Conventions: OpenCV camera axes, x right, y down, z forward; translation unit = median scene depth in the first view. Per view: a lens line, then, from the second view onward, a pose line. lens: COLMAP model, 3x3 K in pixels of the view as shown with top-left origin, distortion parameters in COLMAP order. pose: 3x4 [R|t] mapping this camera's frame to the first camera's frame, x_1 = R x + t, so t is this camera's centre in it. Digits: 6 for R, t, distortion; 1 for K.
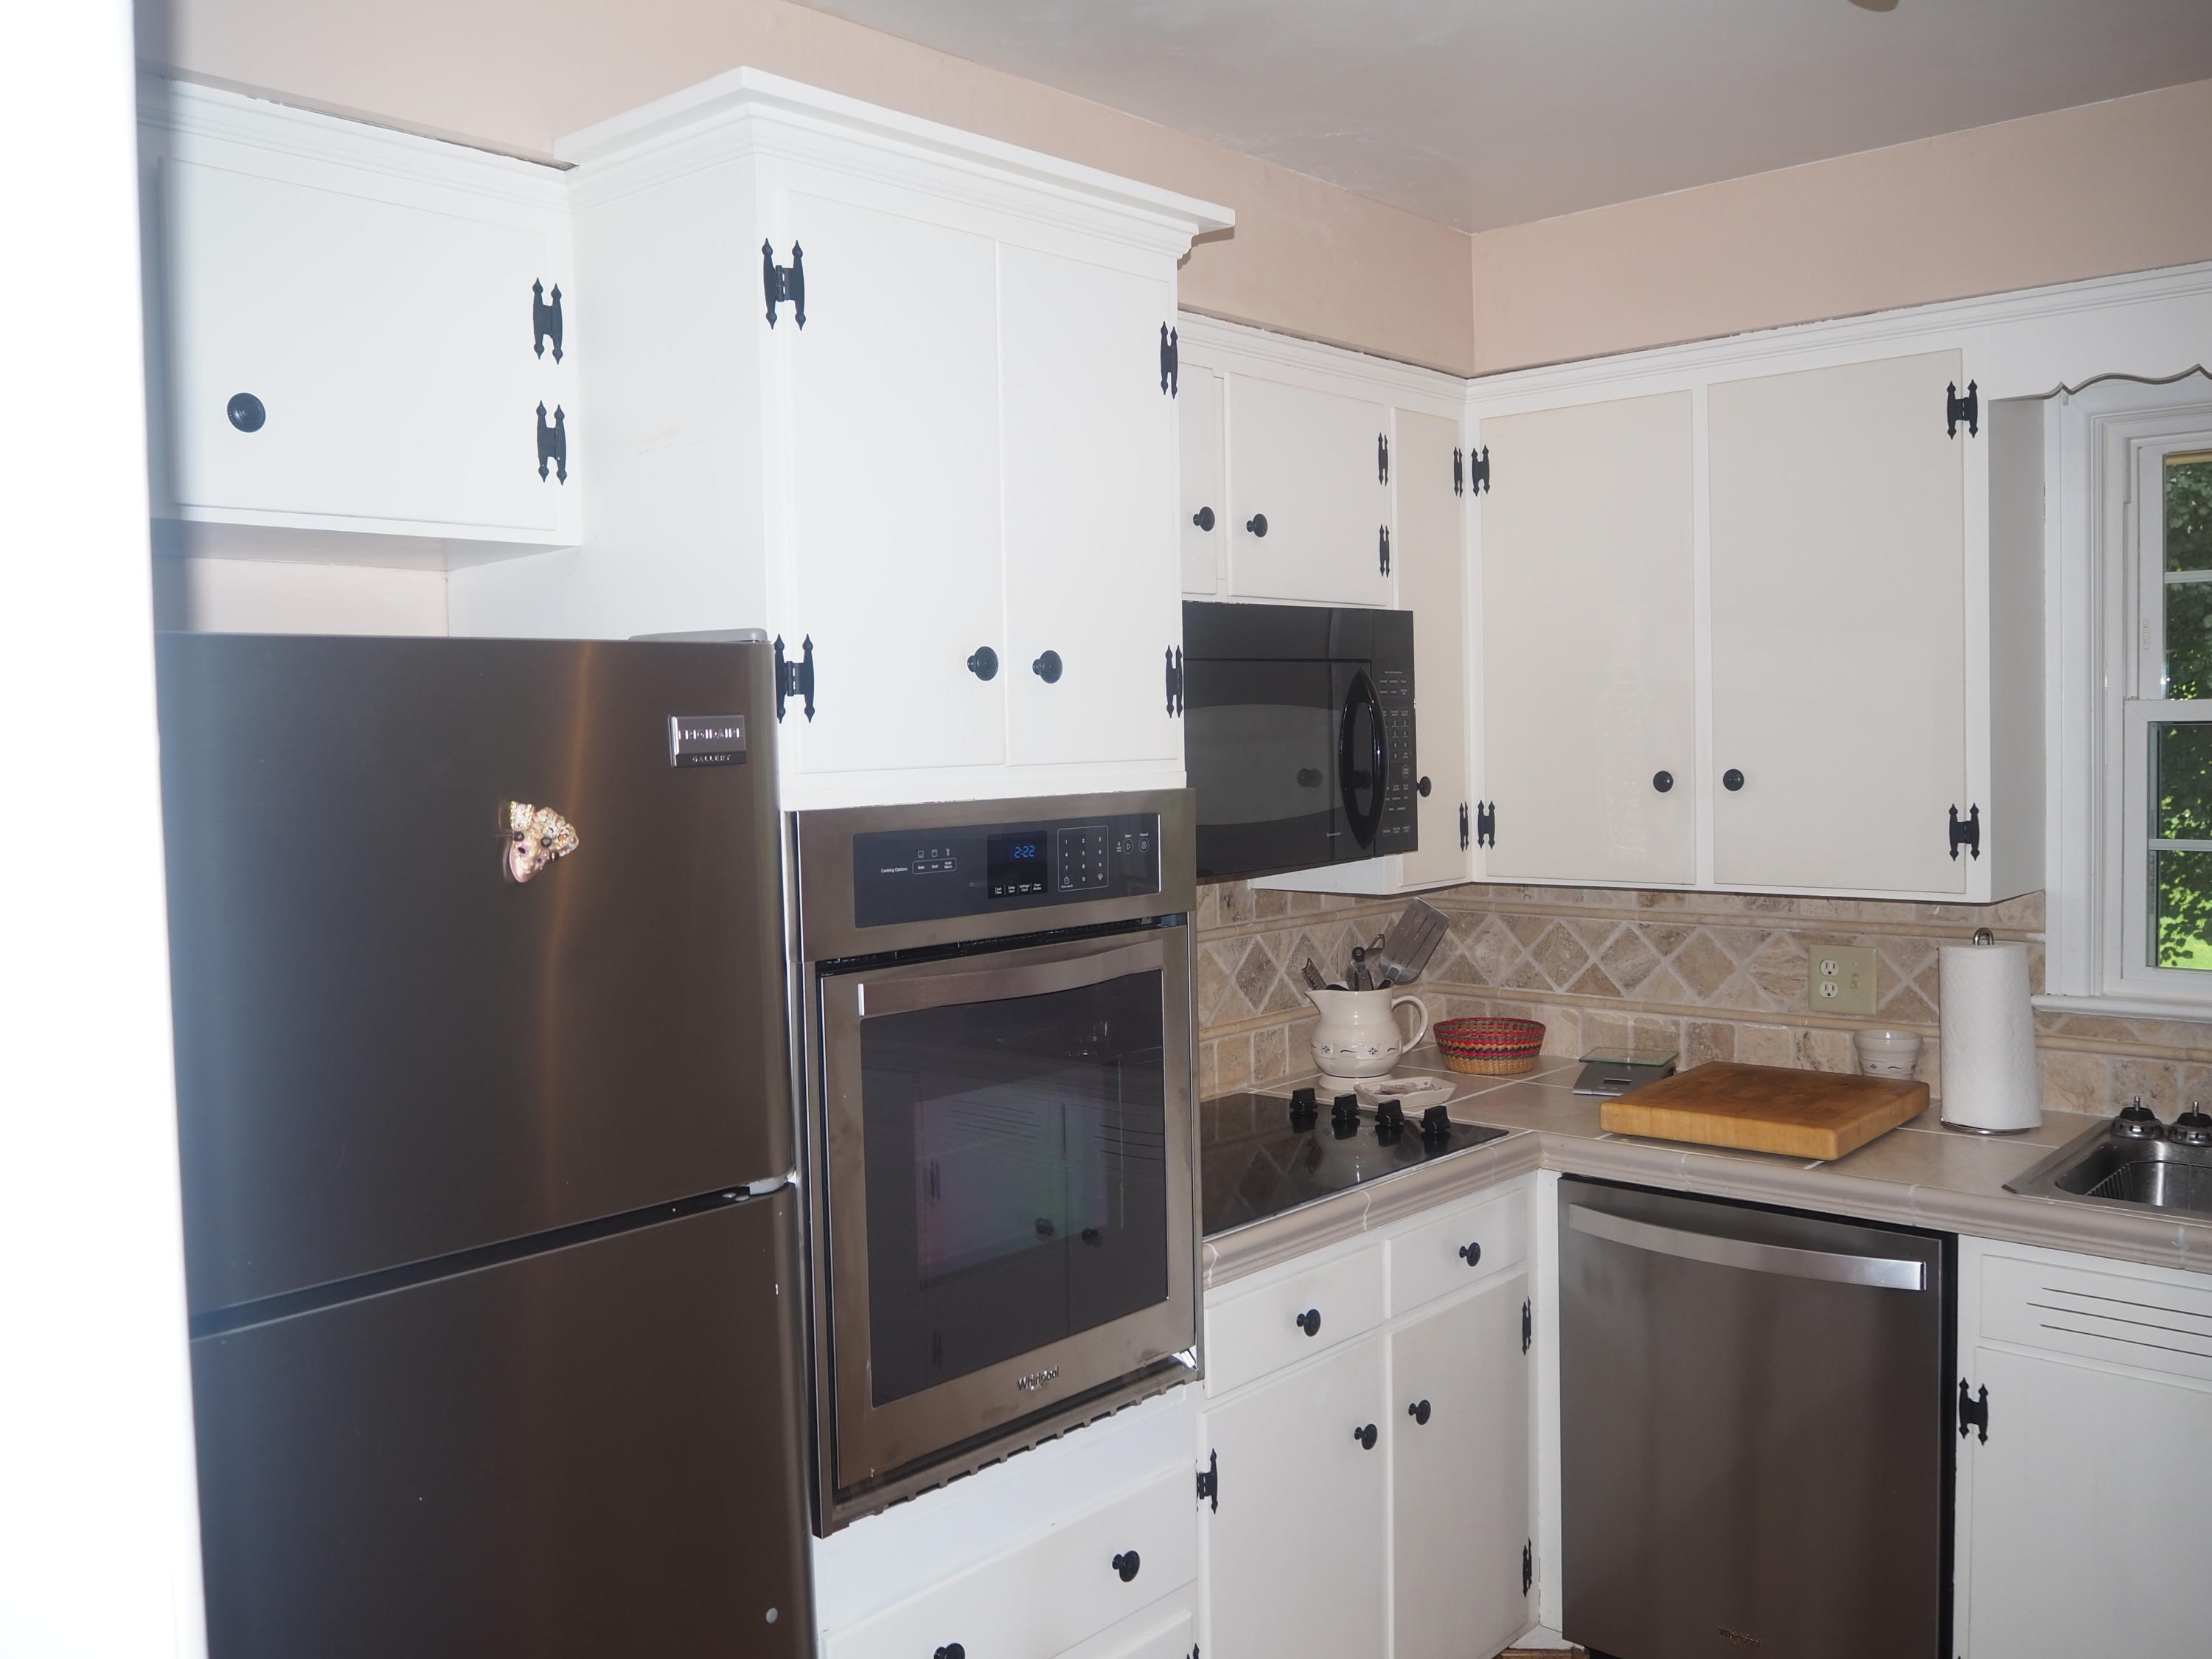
lens RADIAL K [[1848.1, 0, 1105.0], [0, 1848.1, 827.6], [0, 0, 1]] dist [-0.072369, 0.052489]
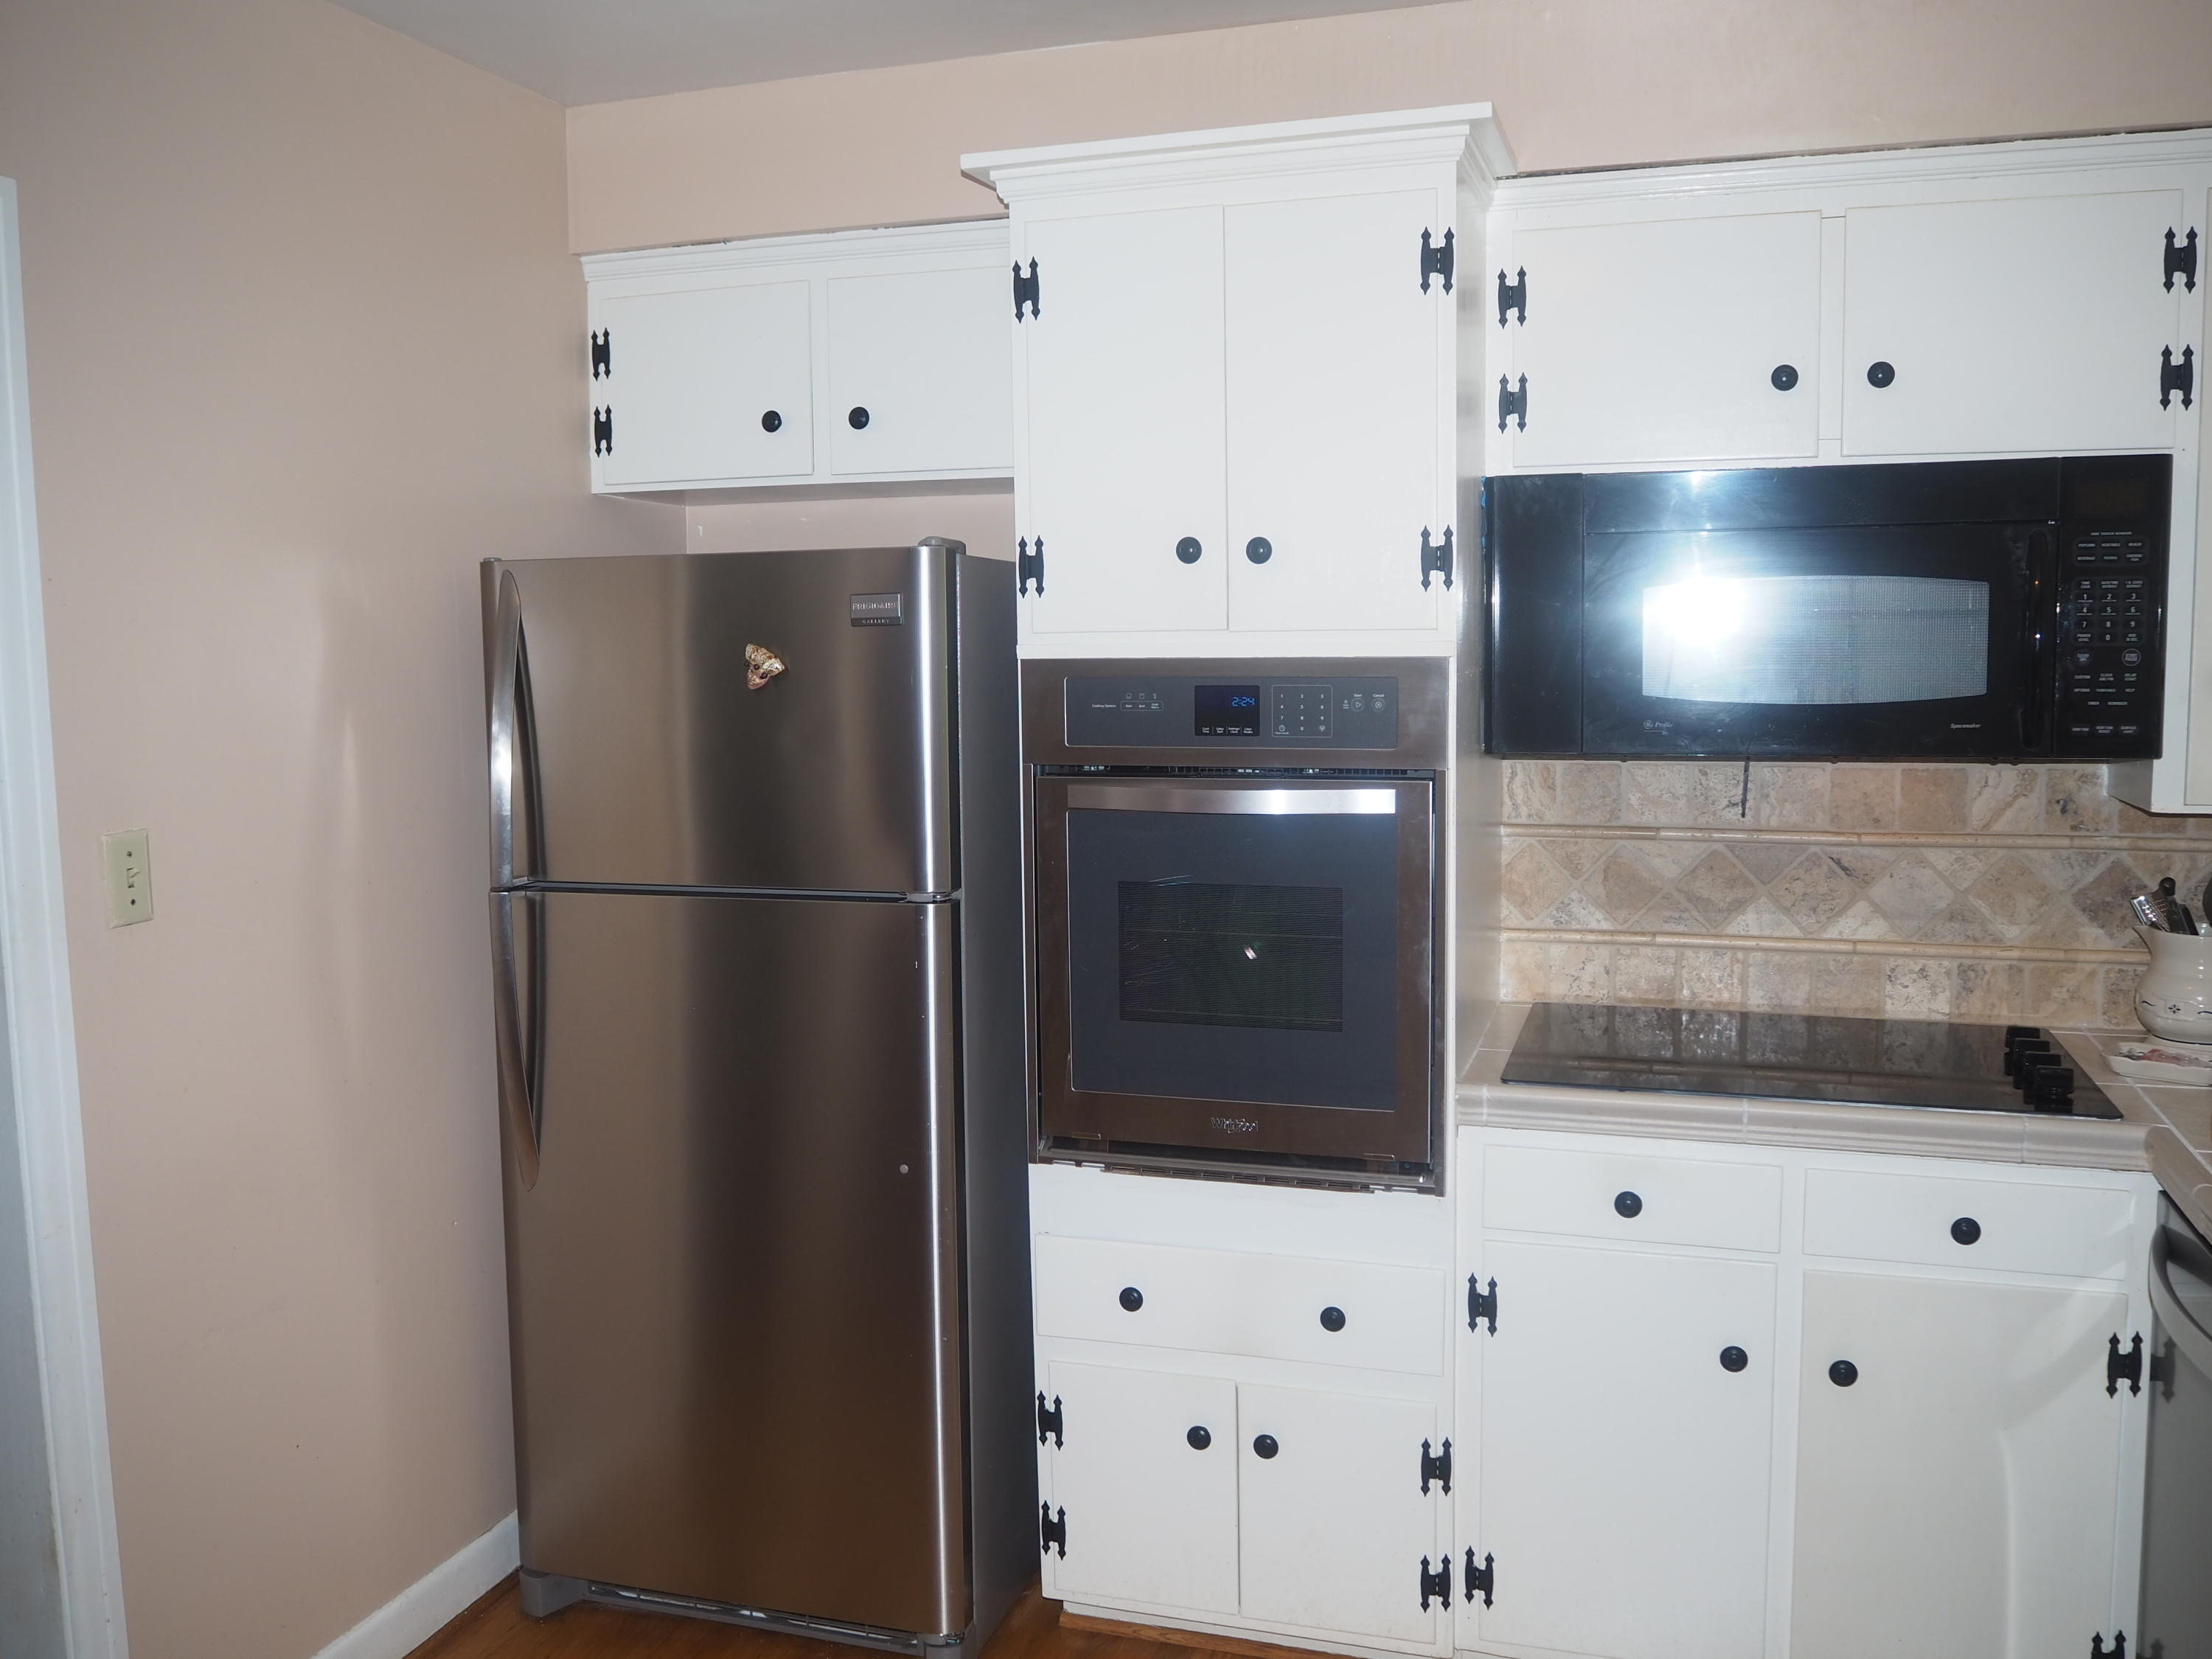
lens RADIAL K [[1848.1, 0, 1105.6], [0, 1848.1, 835.8], [0, 0, 1]] dist [-0.072369, 0.052489]
pose [[0.416323, 0.115348, -0.901870, 1.042418], [-0.046163, 0.993322, 0.105735, -0.024095], [0.908044, -0.002387, 0.418868, 0.398074]]
